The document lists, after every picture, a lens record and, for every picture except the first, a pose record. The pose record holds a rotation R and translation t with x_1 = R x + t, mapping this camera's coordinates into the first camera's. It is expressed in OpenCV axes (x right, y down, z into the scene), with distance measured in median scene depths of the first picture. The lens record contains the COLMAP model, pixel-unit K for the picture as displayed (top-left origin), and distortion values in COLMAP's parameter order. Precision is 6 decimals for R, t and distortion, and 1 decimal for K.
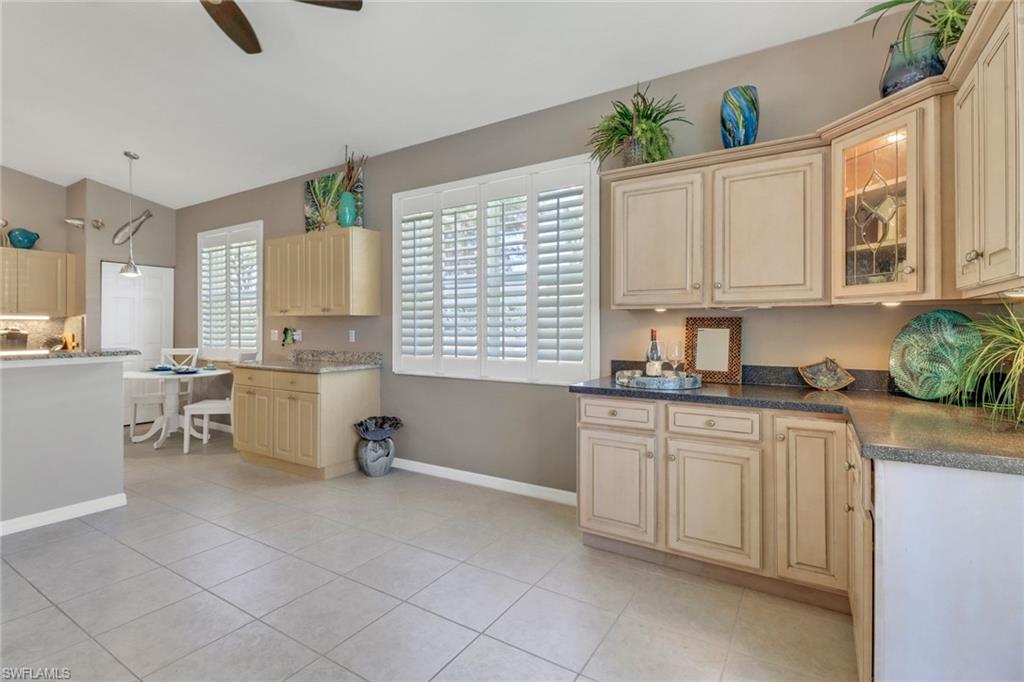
lens RADIAL K [[474.8, 0, 532.6], [0, 474.8, 327.1], [0, 0, 1]] dist [0.008335, -0.006626]
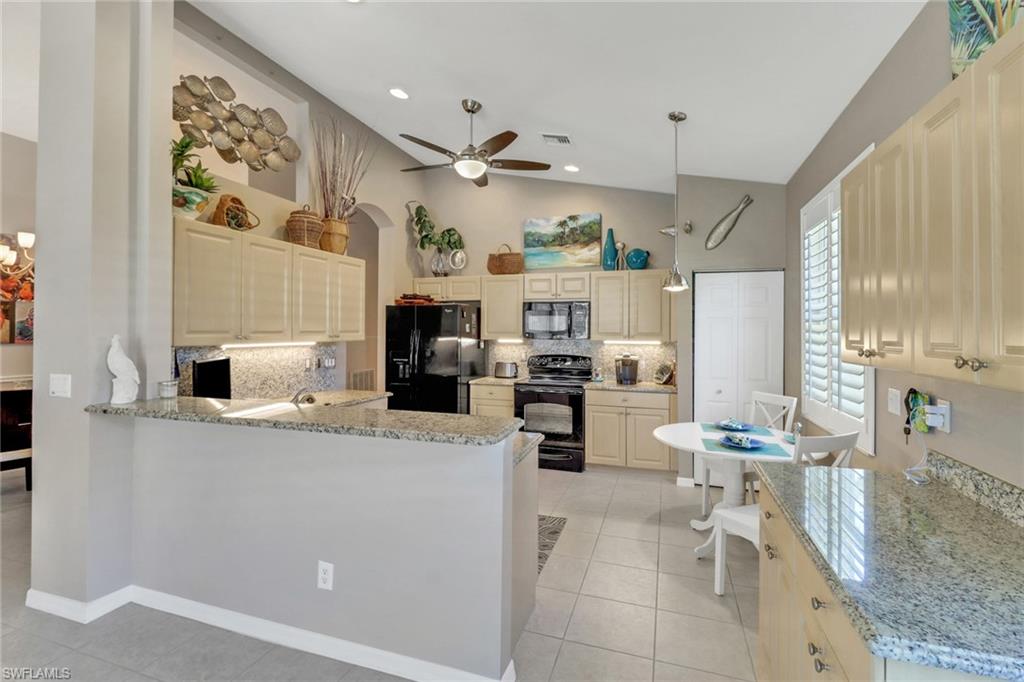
lens RADIAL K [[489.0, 0, 498.8], [0, 489.0, 330.1], [0, 0, 1]] dist [0.000721, -0.001358]
pose [[0.194704, -0.000736, -0.980862, -0.166277], [-0.003283, 0.999994, -0.001402, -0.041022], [0.980857, 0.003493, 0.194701, 0.518535]]
